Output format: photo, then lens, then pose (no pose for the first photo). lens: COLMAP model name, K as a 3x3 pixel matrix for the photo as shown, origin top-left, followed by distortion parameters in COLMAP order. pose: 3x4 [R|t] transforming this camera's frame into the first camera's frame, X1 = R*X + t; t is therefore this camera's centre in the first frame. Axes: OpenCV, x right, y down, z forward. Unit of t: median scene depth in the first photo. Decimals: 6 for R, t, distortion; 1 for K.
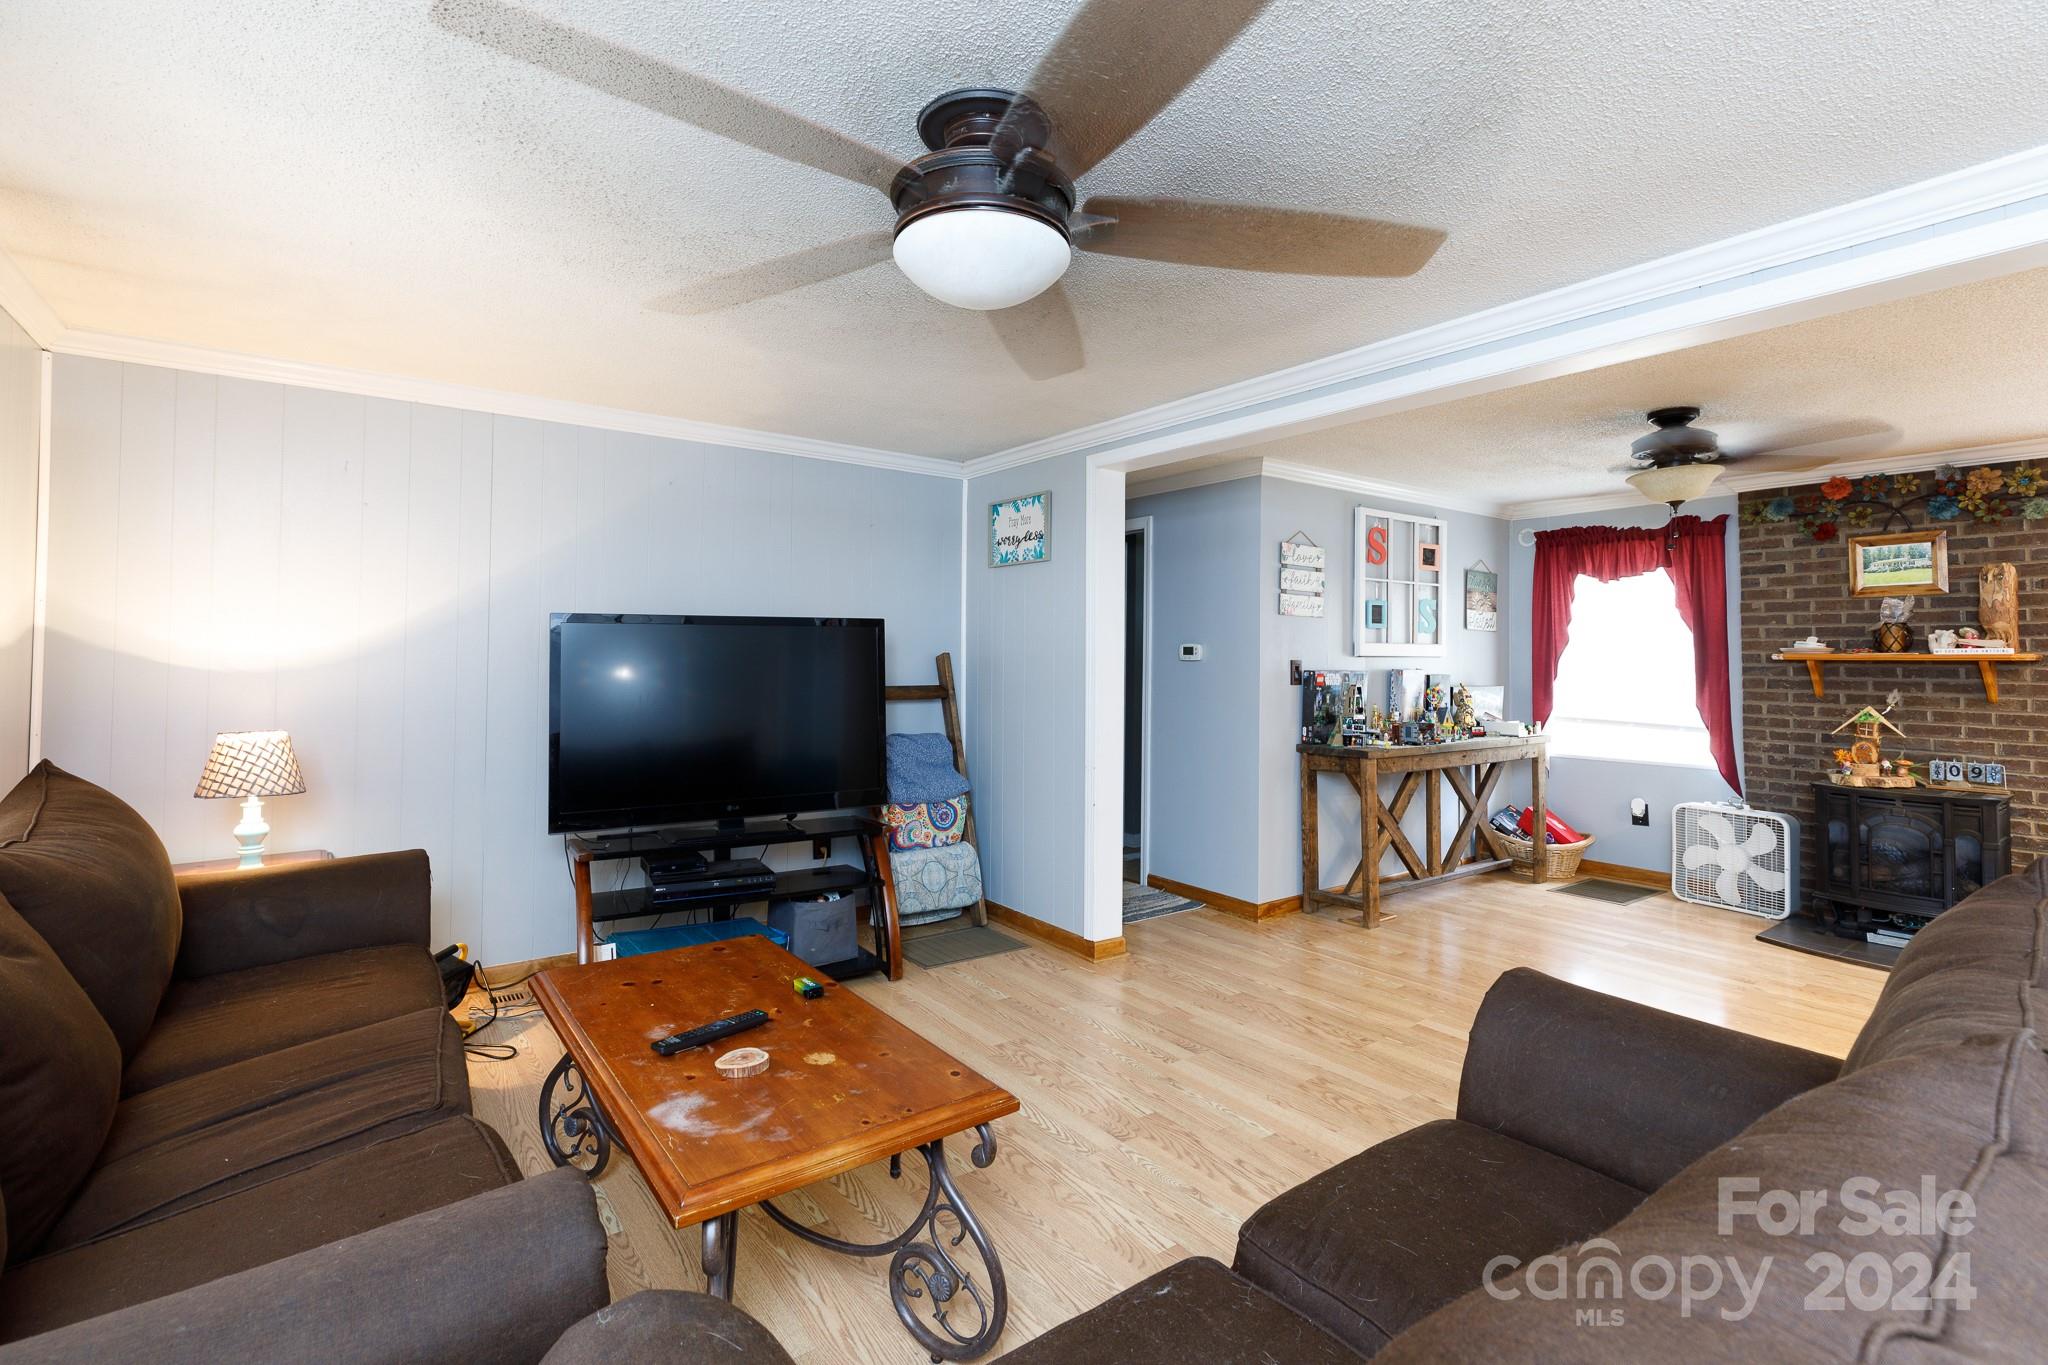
lens RADIAL K [[939.6, 0, 1023.9], [0, 939.6, 669.0], [0, 0, 1]] dist [-0.001345, 0.000452]
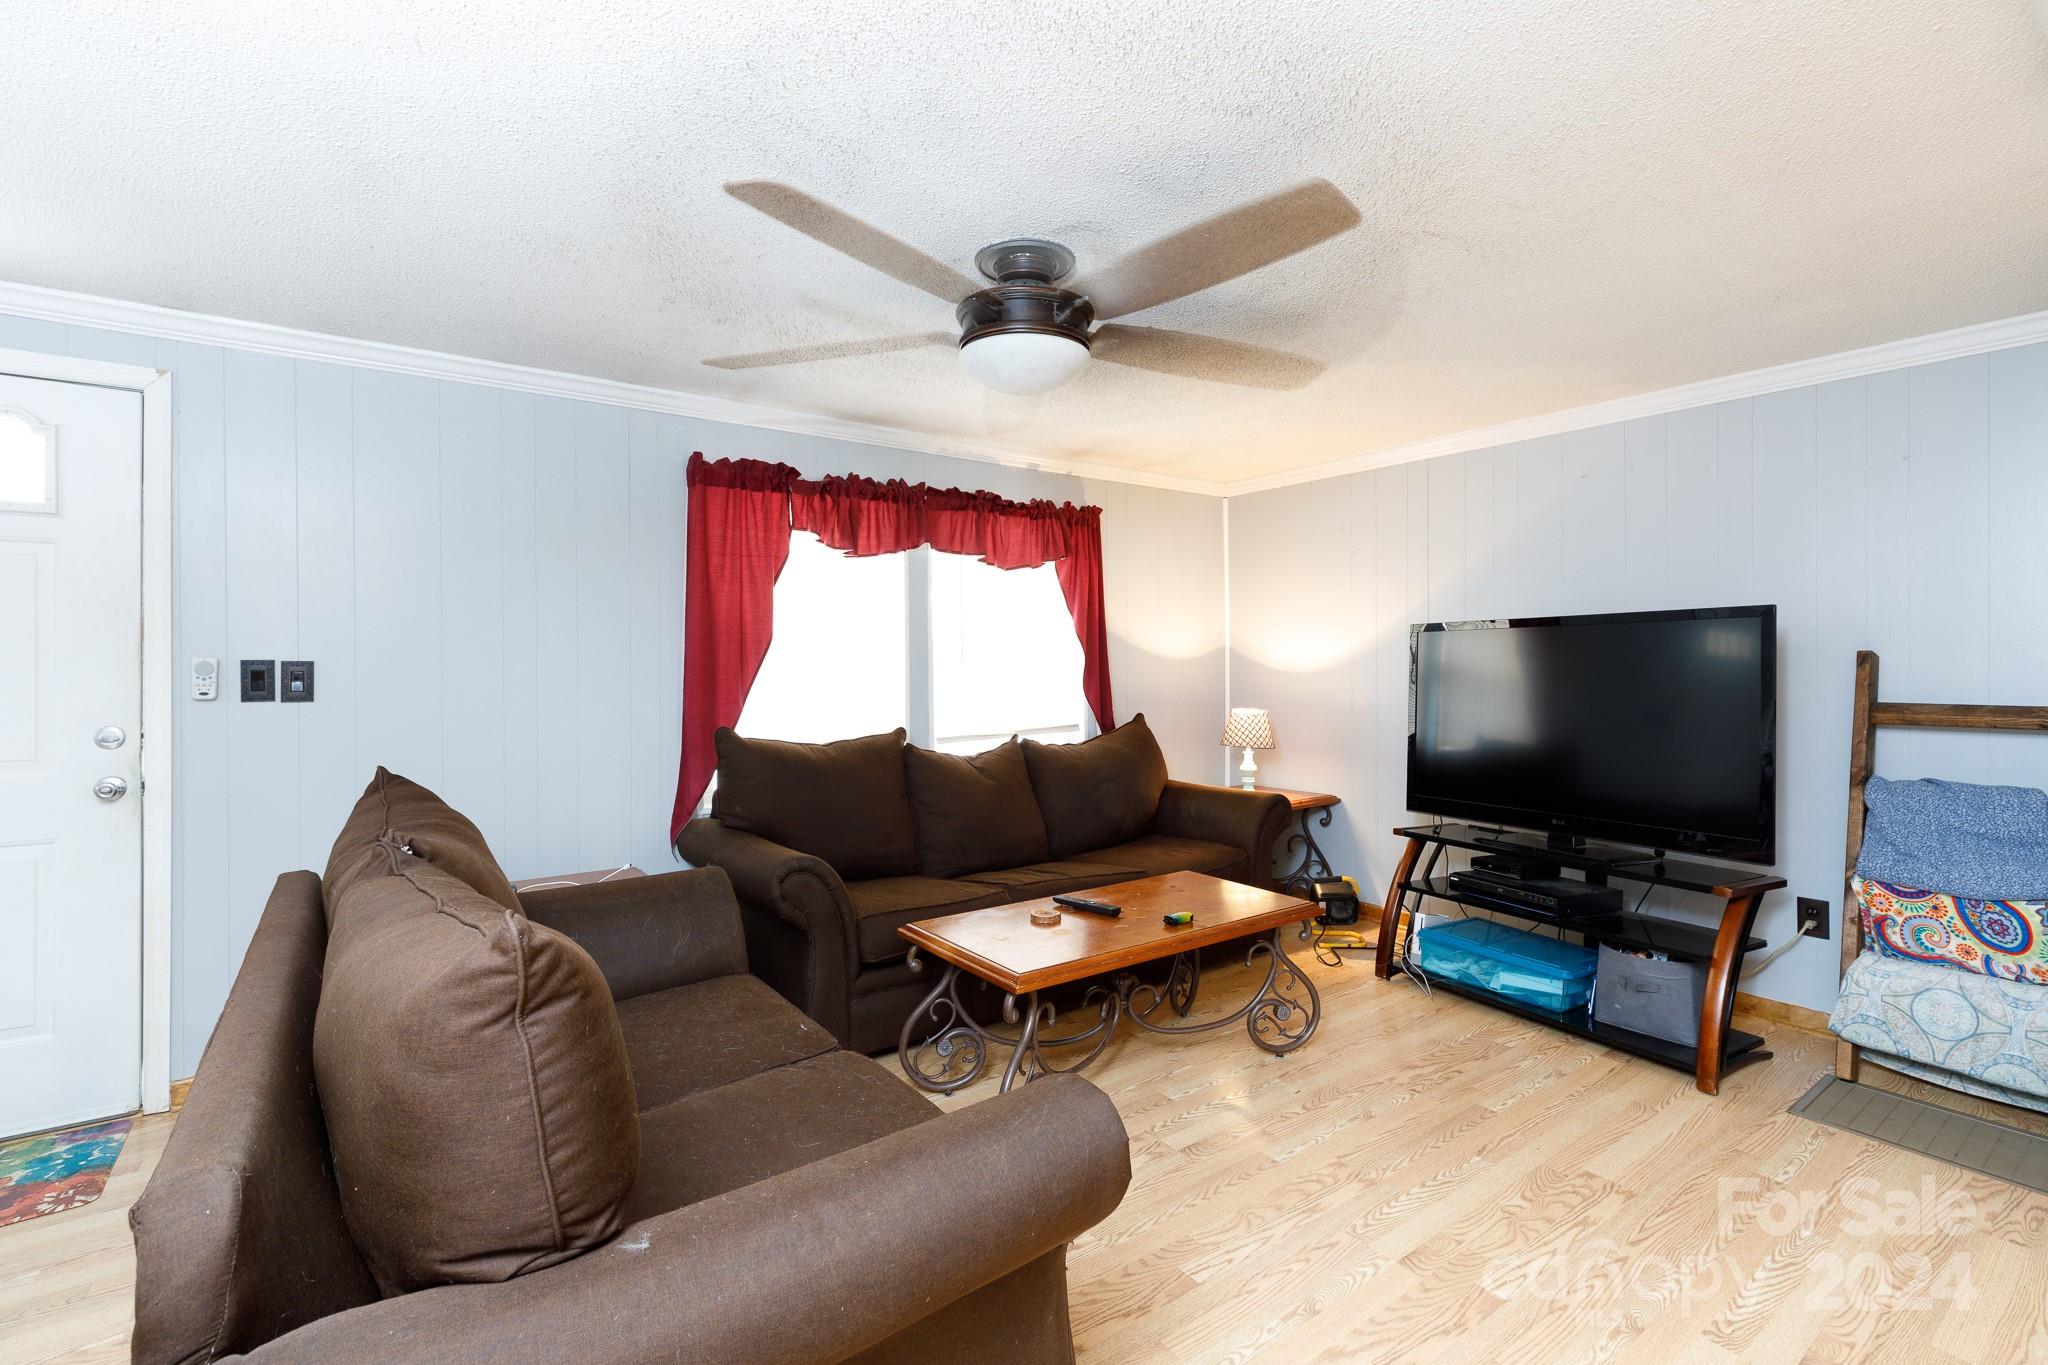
lens RADIAL K [[939.6, 0, 1022.9], [0, 939.6, 667.3], [0, 0, 1]] dist [-0.001345, 0.000452]
pose [[-0.013010, 0.010673, -0.999858, 0.639759], [-0.001952, 0.999941, 0.010699, -0.018448], [0.999913, 0.002091, -0.012989, 0.470037]]
